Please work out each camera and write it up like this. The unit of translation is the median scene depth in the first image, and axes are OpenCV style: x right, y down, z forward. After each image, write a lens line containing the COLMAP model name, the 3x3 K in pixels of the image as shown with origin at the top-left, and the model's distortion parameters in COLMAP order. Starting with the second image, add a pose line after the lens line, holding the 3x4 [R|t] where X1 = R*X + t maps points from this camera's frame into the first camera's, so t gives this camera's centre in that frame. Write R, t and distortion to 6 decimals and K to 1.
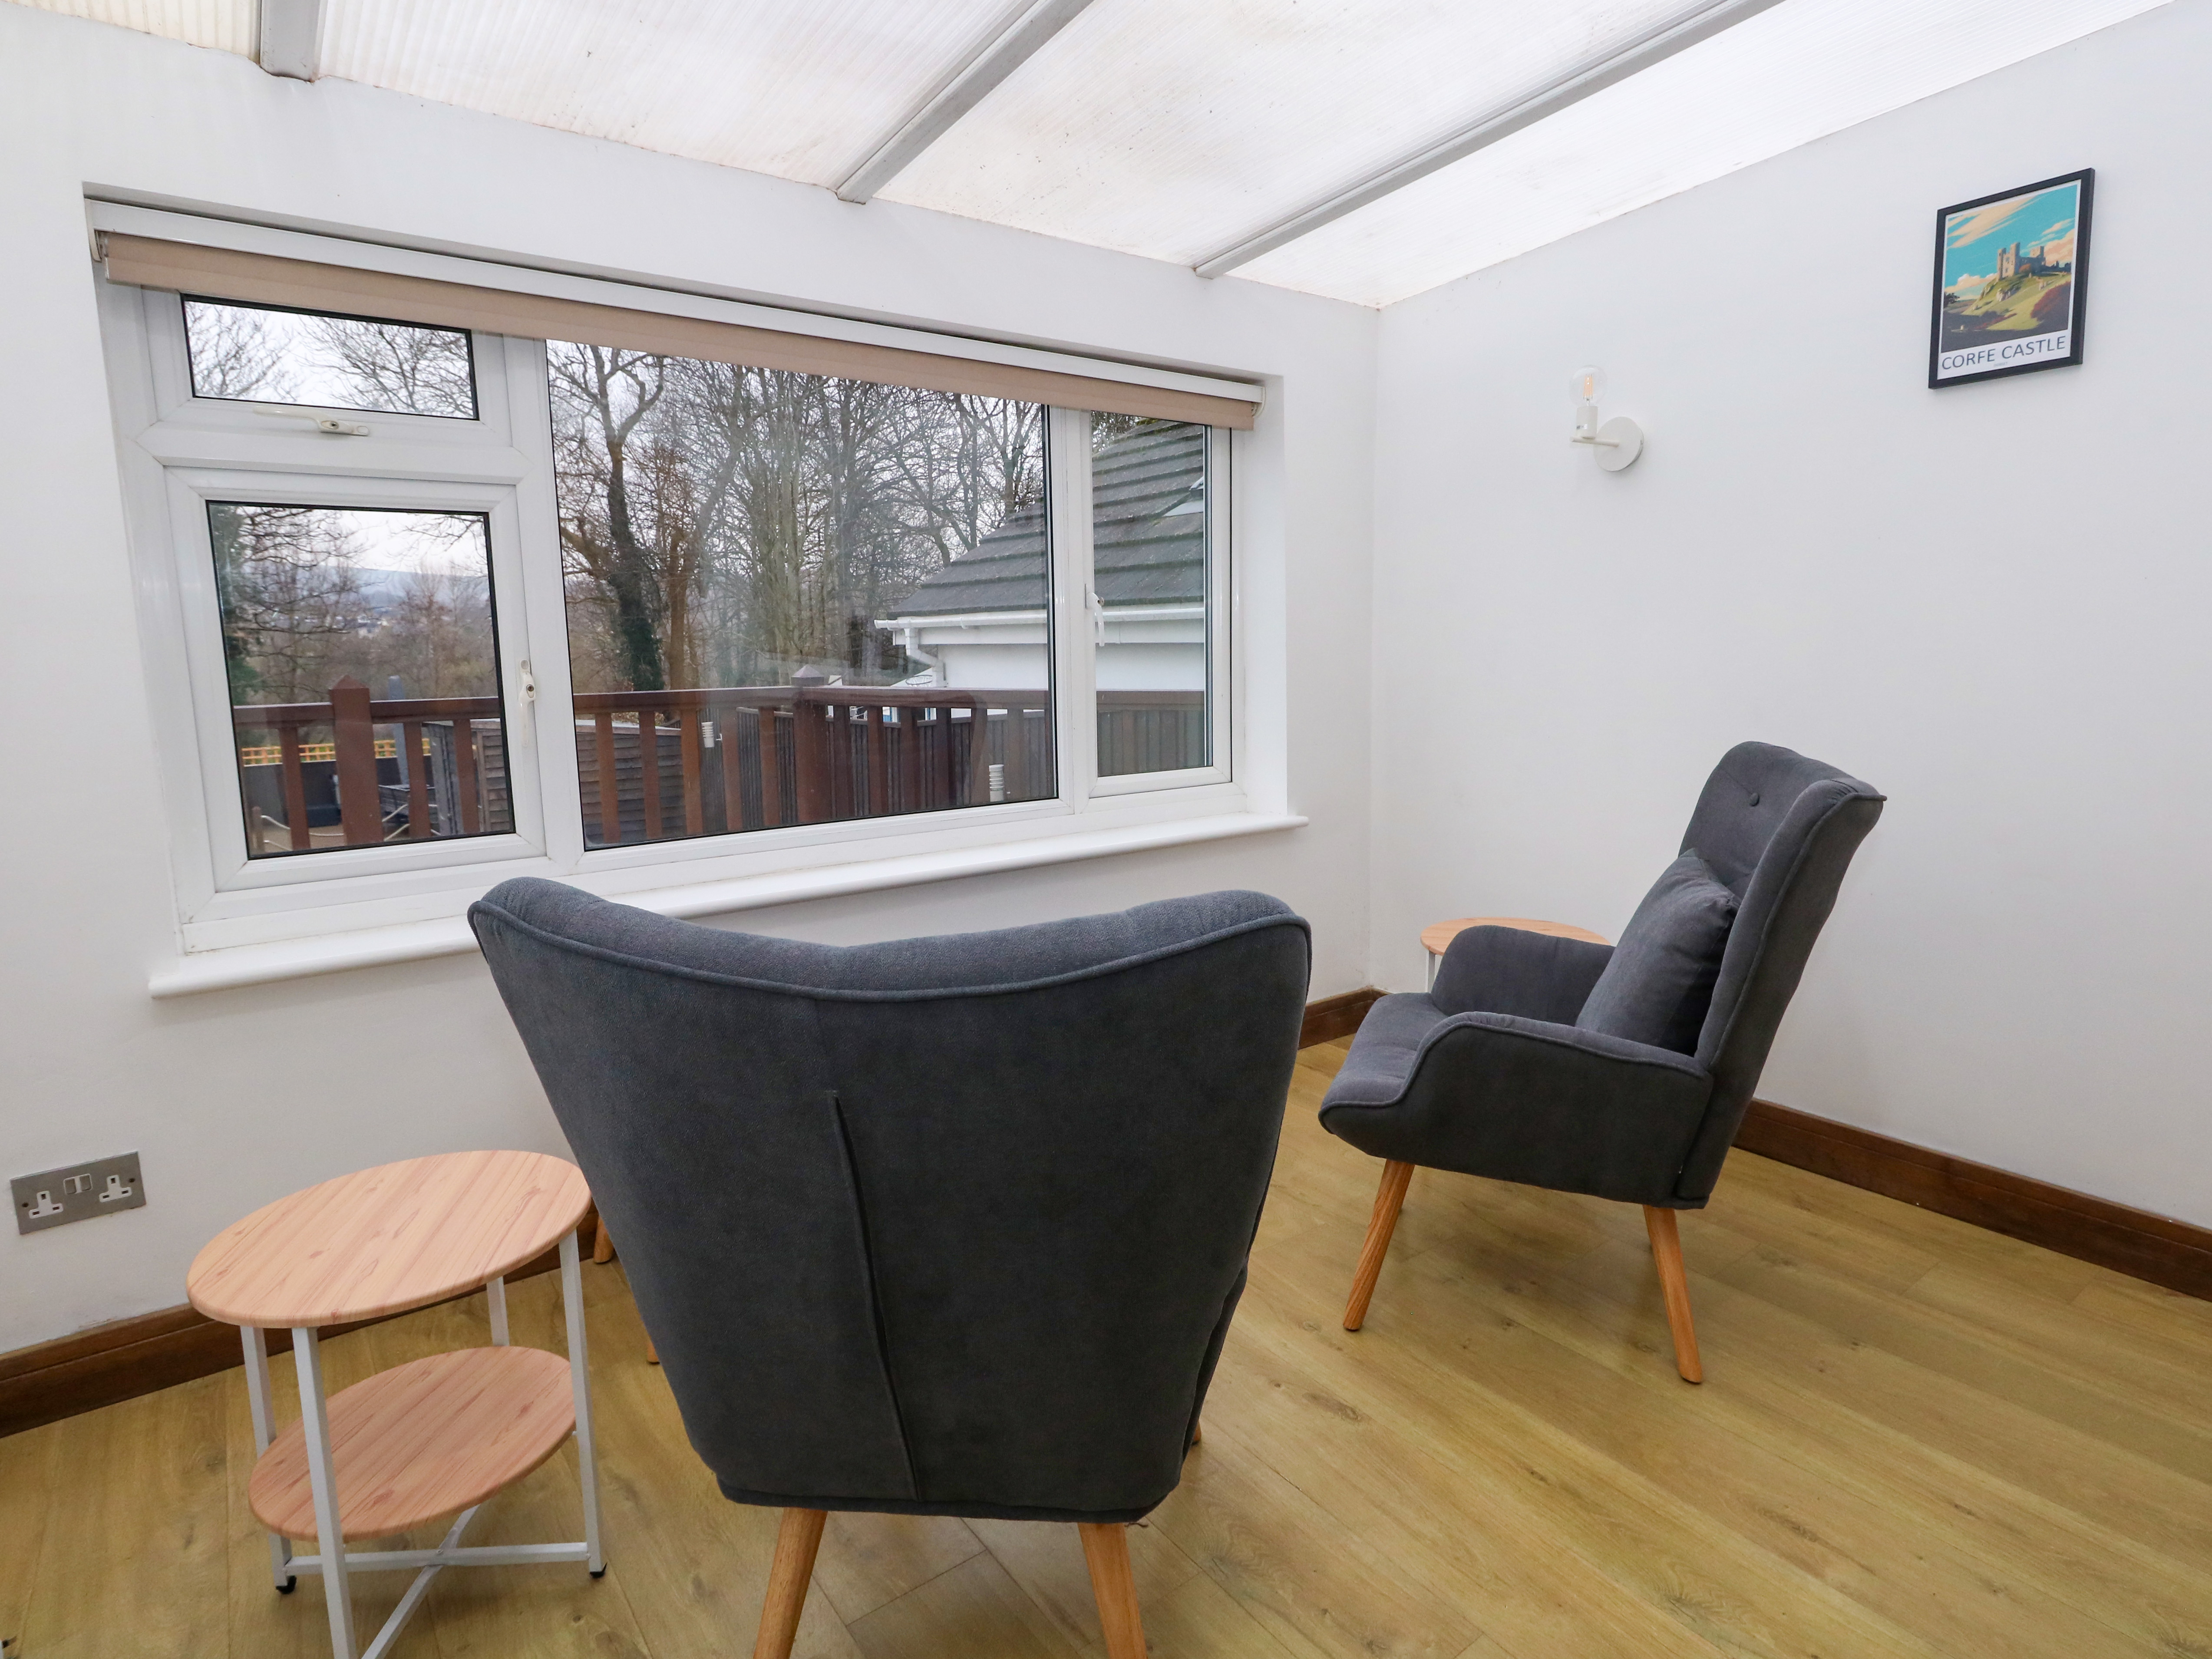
lens RADIAL K [[1185.4, 0, 1105.4], [0, 1185.4, 799.1], [0, 0, 1]] dist [0.000717, 0.000838]
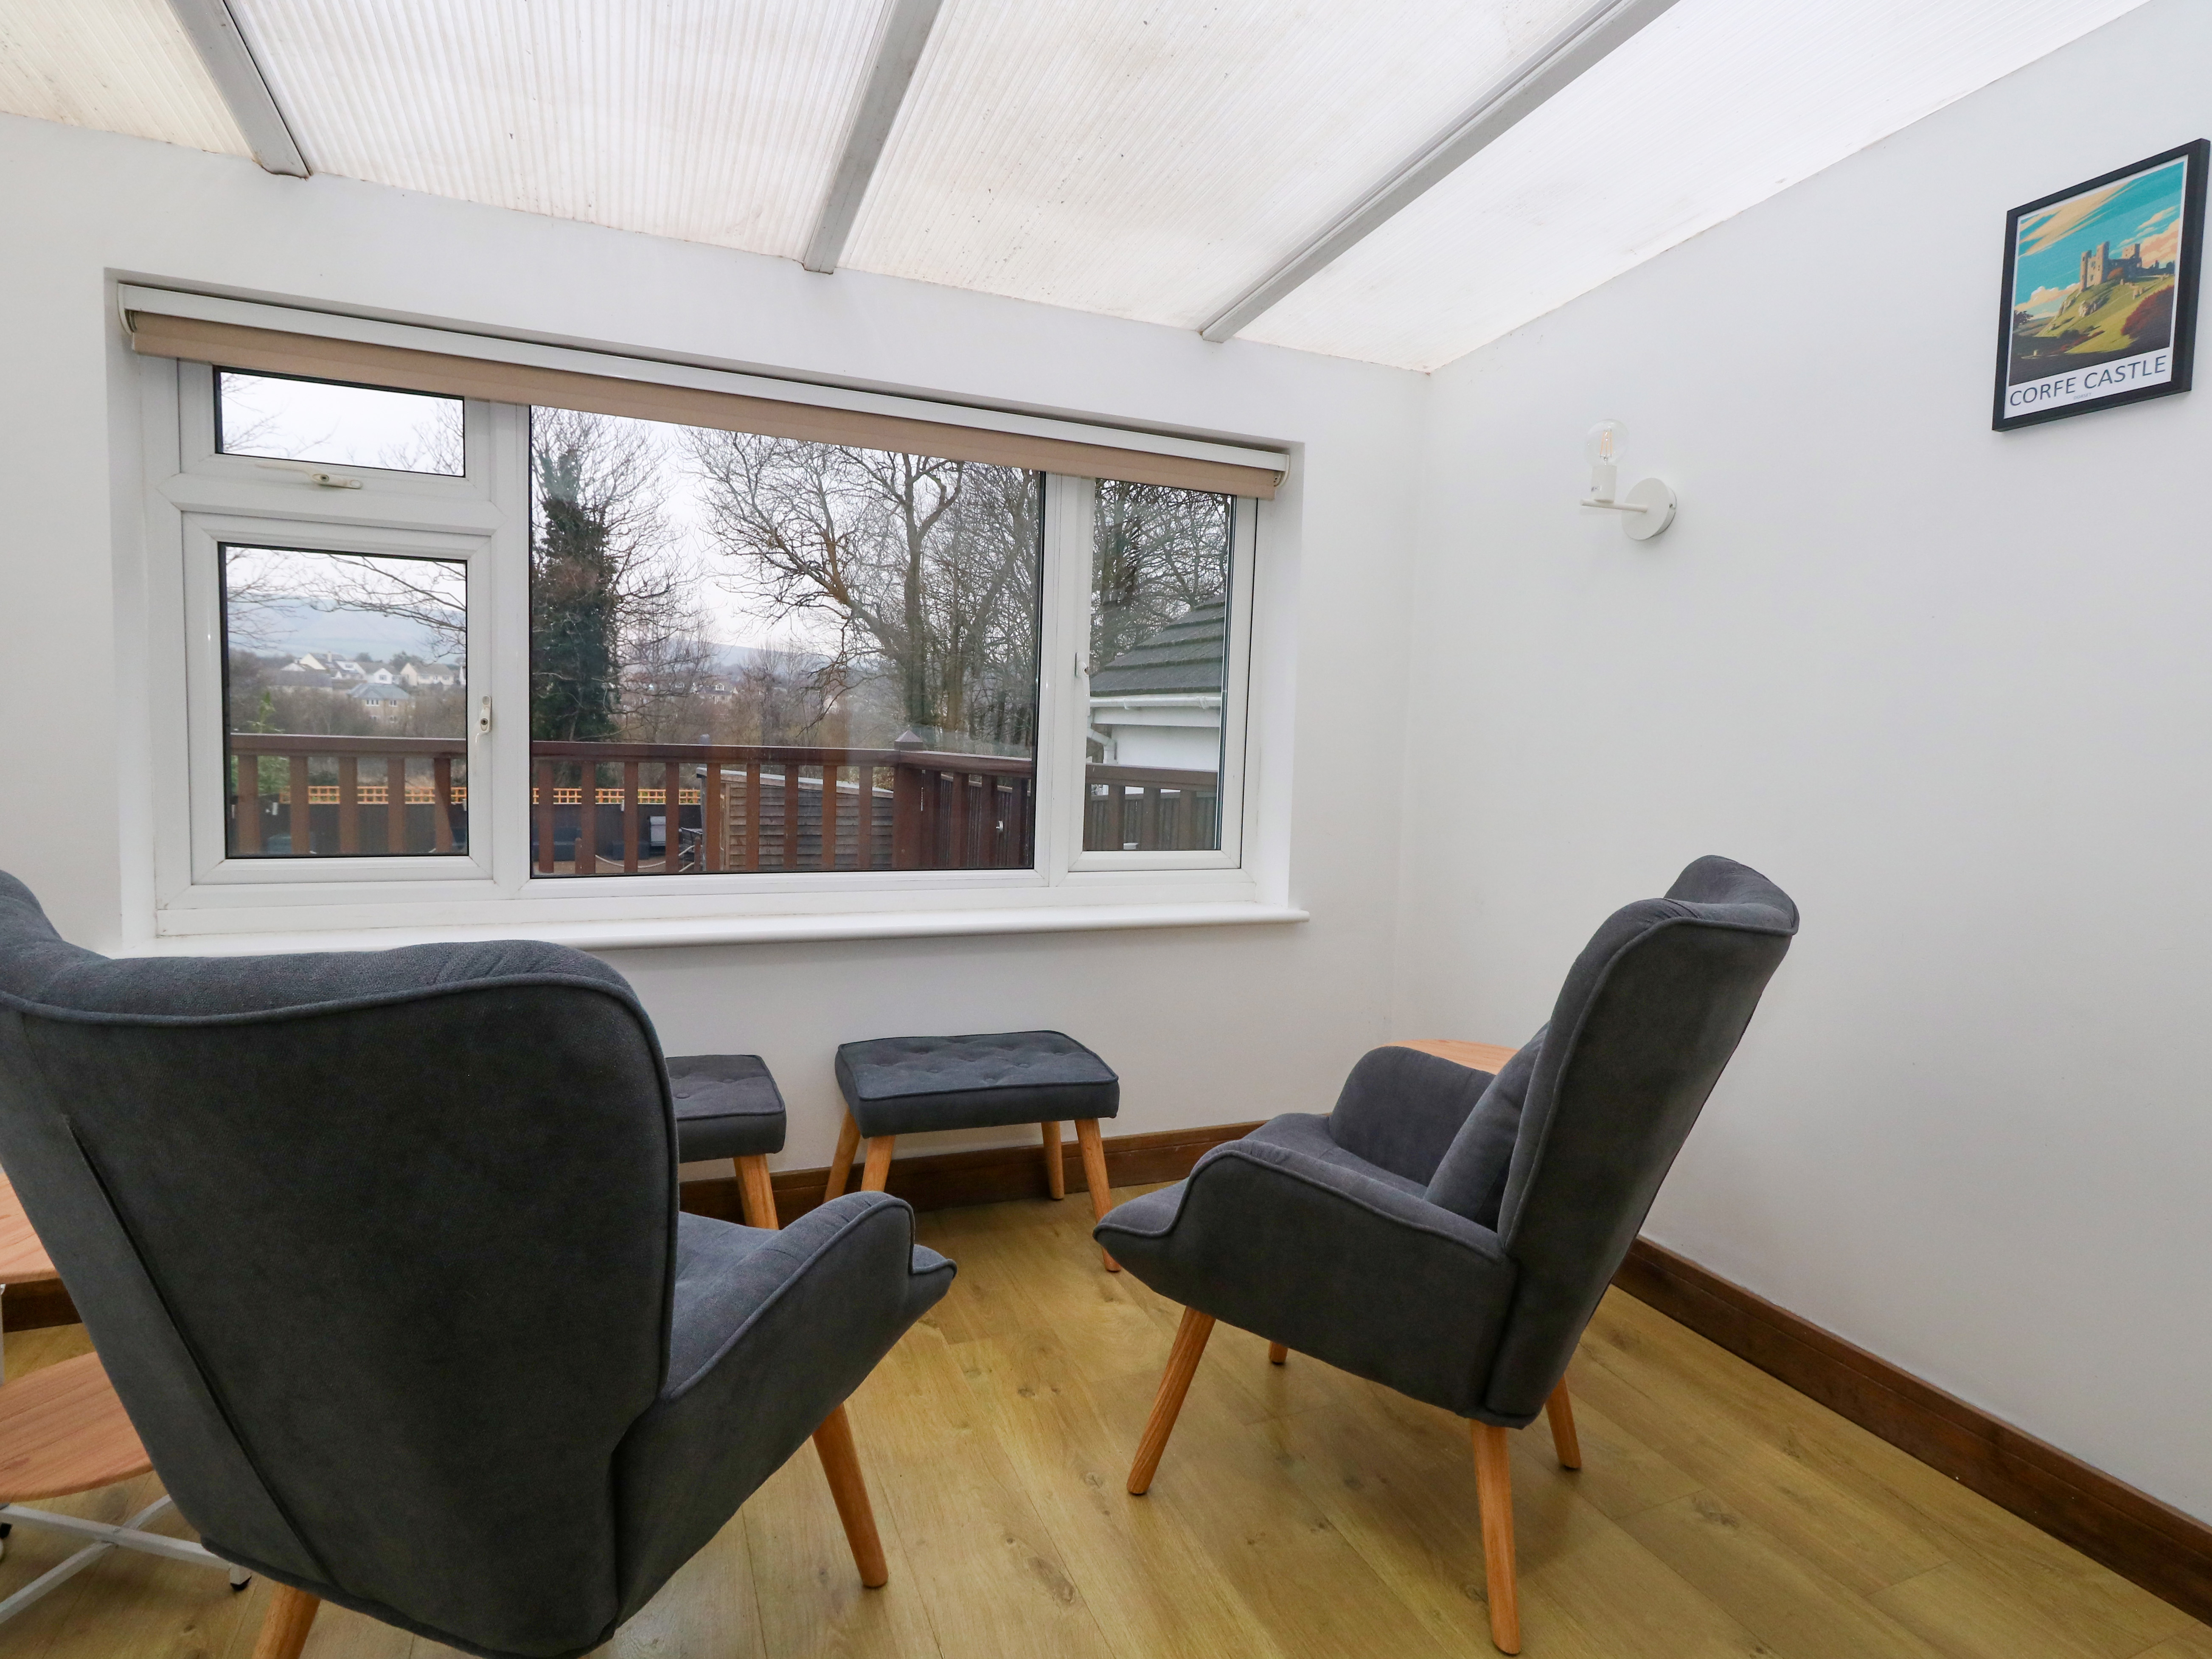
lens RADIAL K [[1144.1, 0, 1102.3], [0, 1144.1, 817.1], [0, 0, 1]] dist [0.000572, -0.000124]
pose [[0.968347, 0.067362, -0.240347, 0.304831], [-0.081466, 0.995460, -0.049223, -0.001981], [0.235940, 0.067245, 0.969438, 0.127776]]
